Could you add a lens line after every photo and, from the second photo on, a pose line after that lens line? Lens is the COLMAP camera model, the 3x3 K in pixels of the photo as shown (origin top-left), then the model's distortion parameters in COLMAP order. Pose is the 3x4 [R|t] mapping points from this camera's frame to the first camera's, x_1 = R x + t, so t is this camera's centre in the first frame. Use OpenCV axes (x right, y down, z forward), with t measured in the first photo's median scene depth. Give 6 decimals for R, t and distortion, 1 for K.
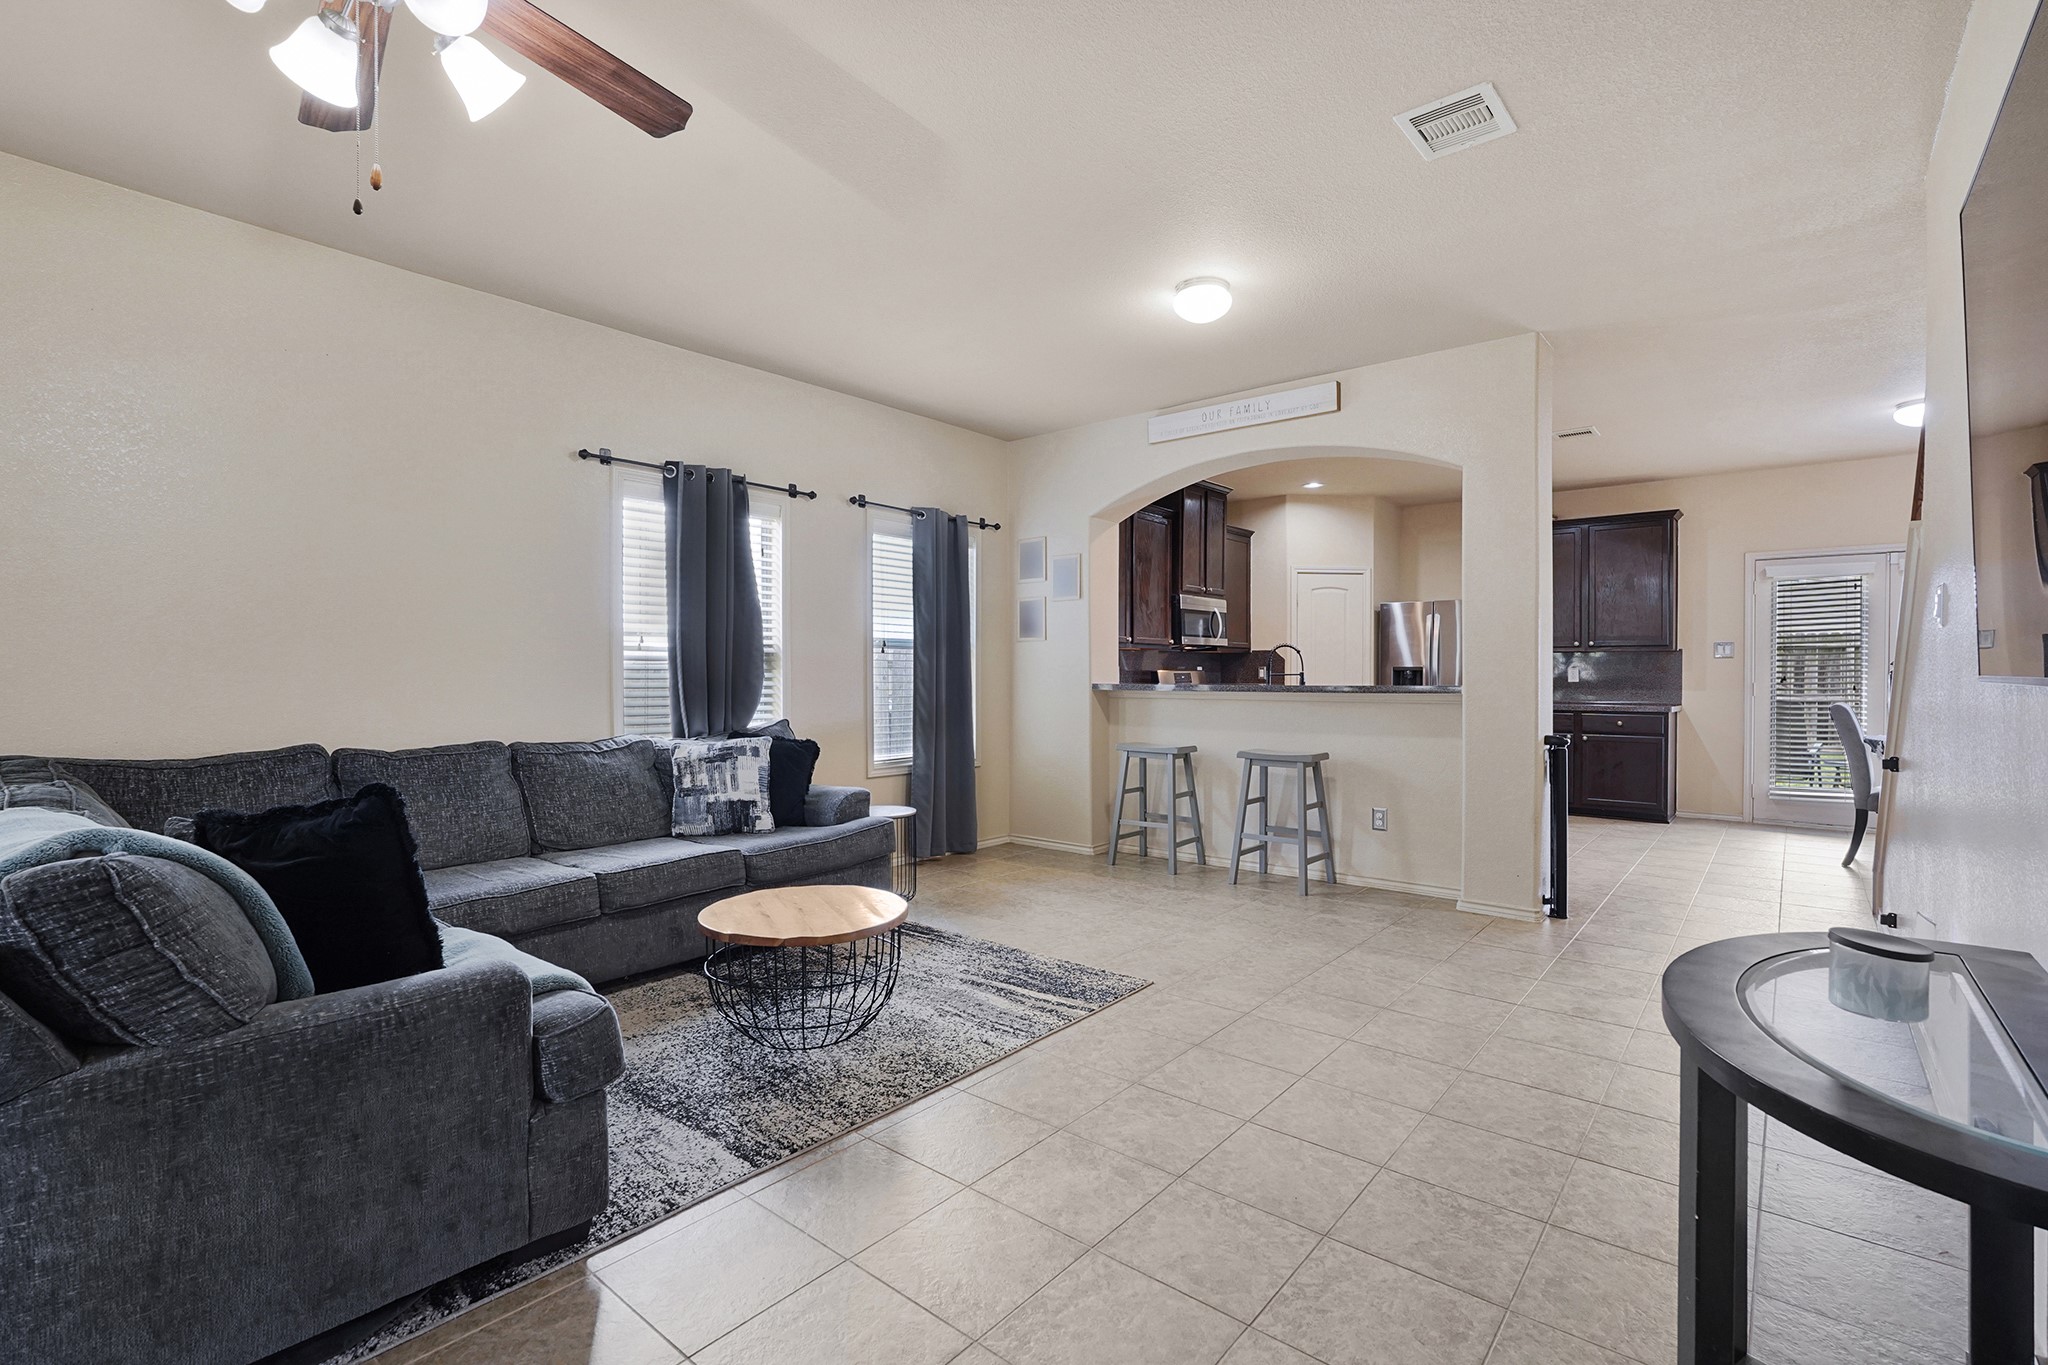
lens RADIAL K [[915.1, 0, 1025.0], [0, 915.1, 685.4], [0, 0, 1]] dist [-0.018932, -0.000010]
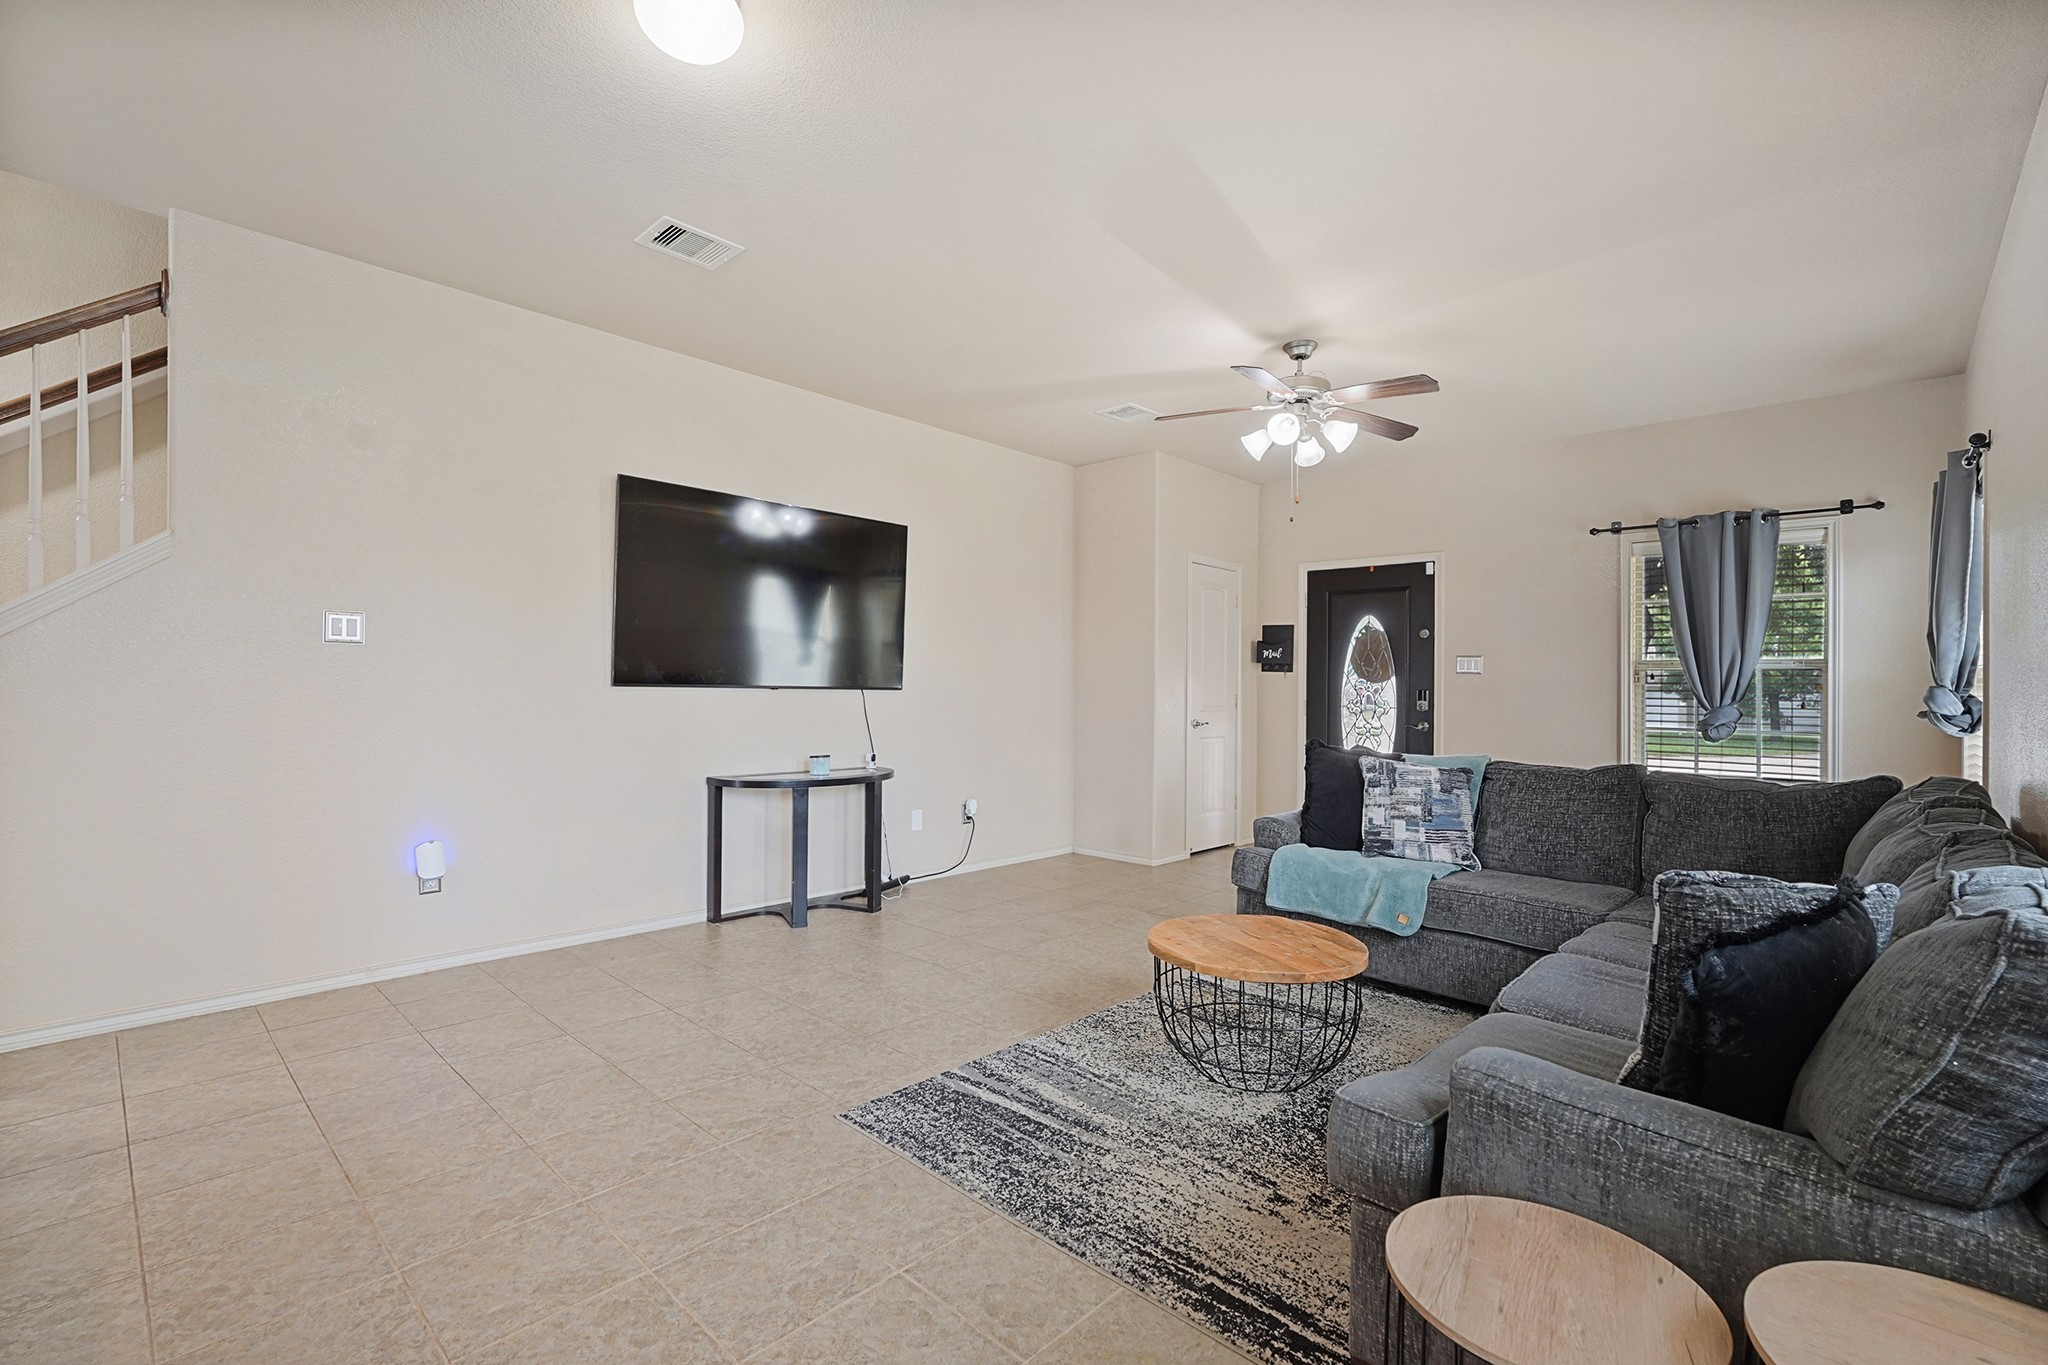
lens RADIAL K [[915.1, 0, 1020.8], [0, 915.1, 681.3], [0, 0, 1]] dist [-0.018932, -0.000010]
pose [[-0.997752, -0.014991, 0.065313, -0.038670], [-0.014548, 0.999868, 0.007259, -0.020316], [-0.065413, 0.006292, -0.997838, 1.402267]]
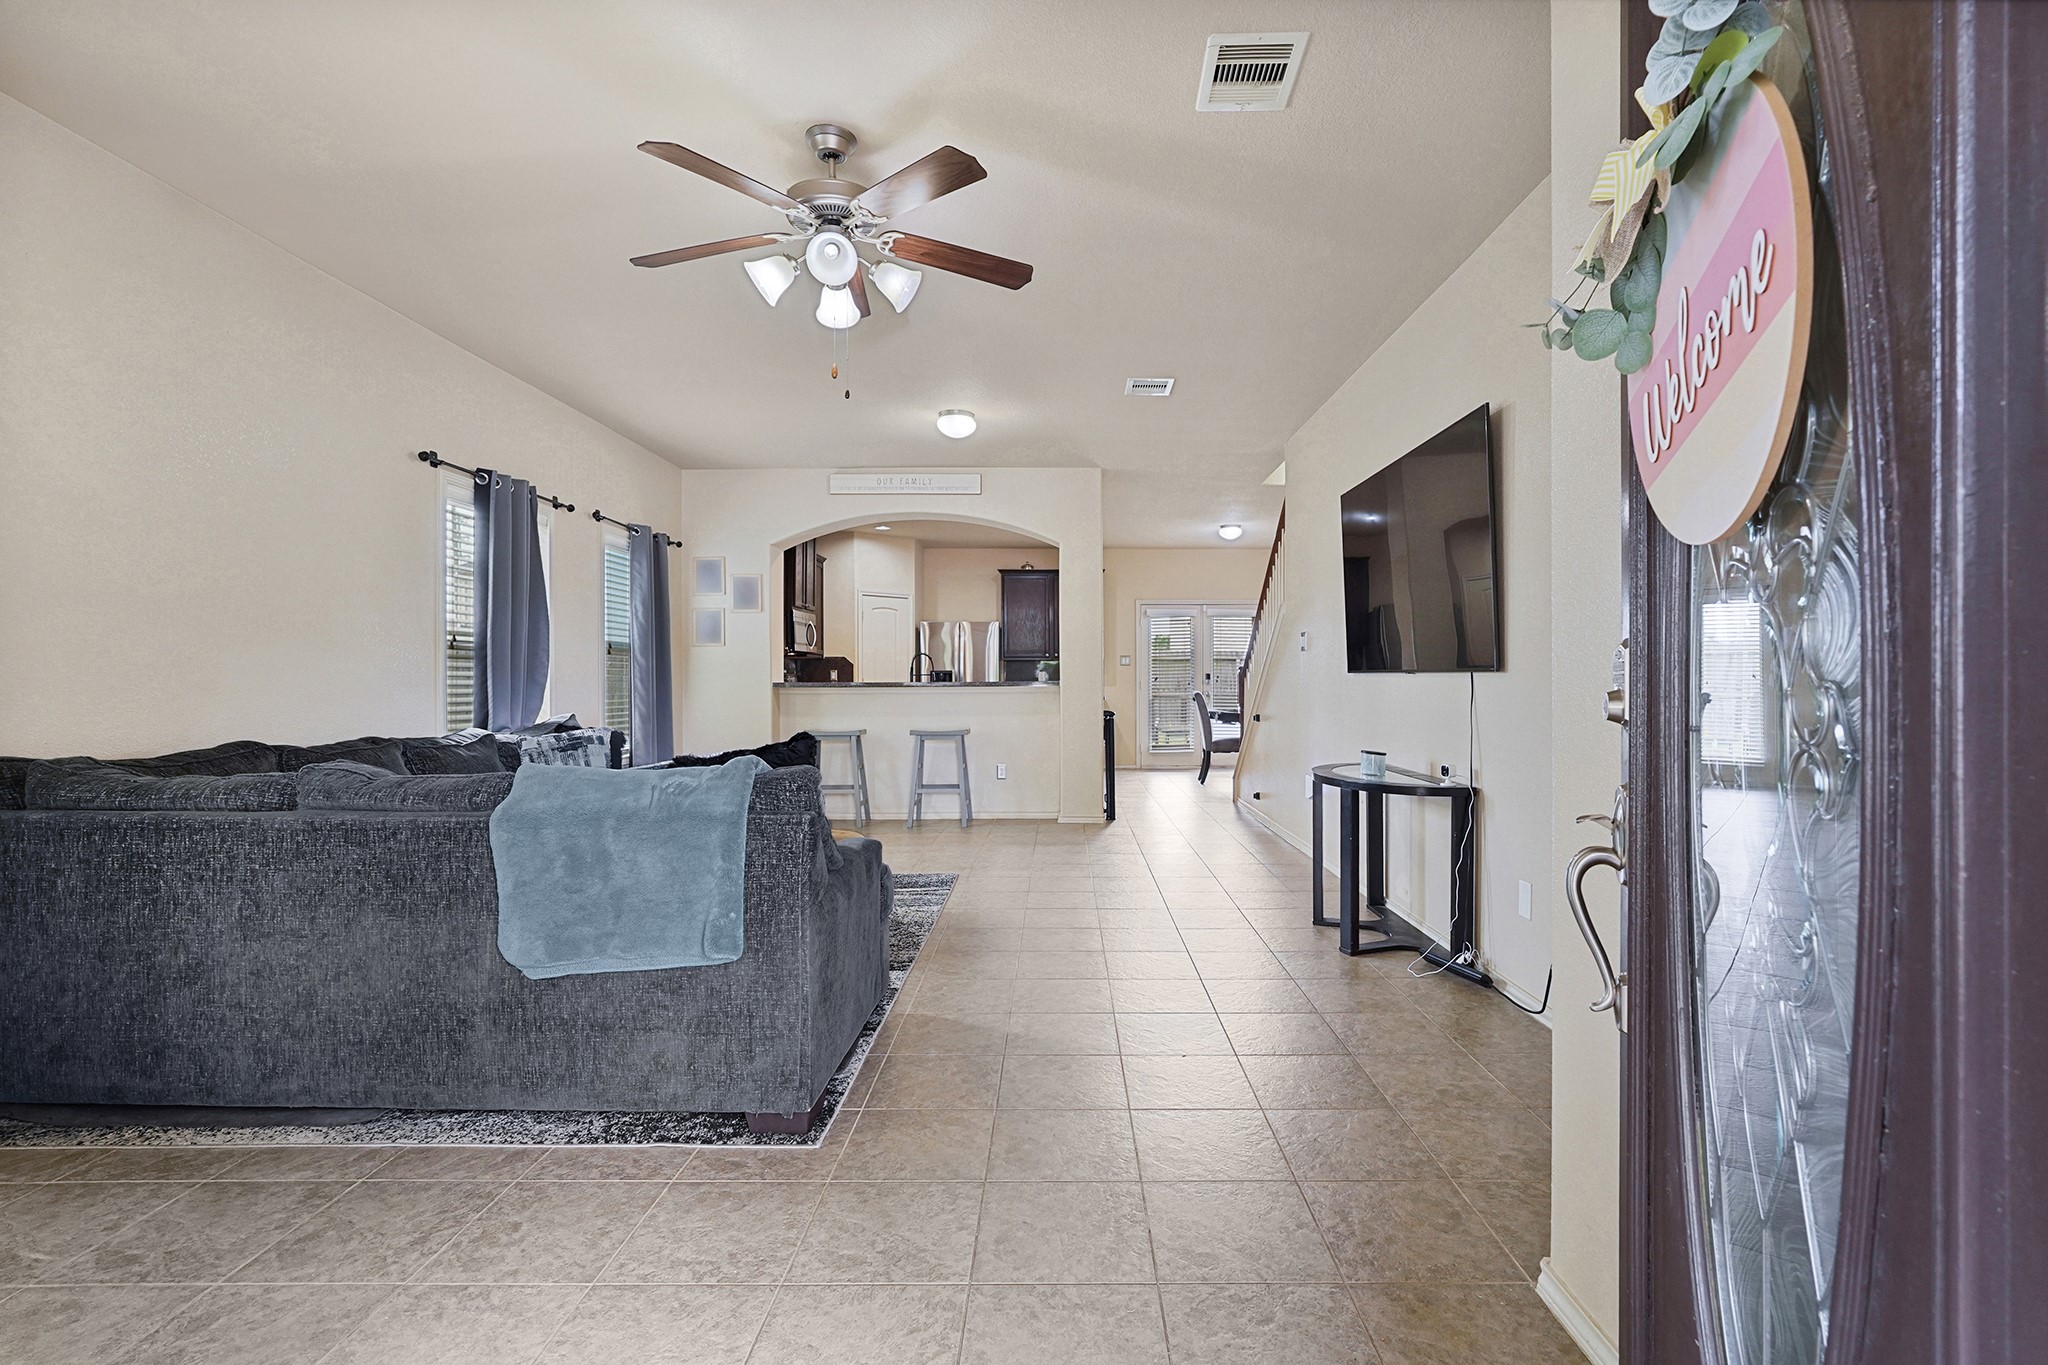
lens RADIAL K [[915.1, 0, 1030.6], [0, 915.1, 679.3], [0, 0, 1]] dist [-0.018932, -0.000010]
pose [[0.775597, -0.001748, 0.631226, -0.597872], [0.009286, 0.999920, -0.008642, 0.011071], [-0.631160, 0.012564, 0.775551, -0.216737]]
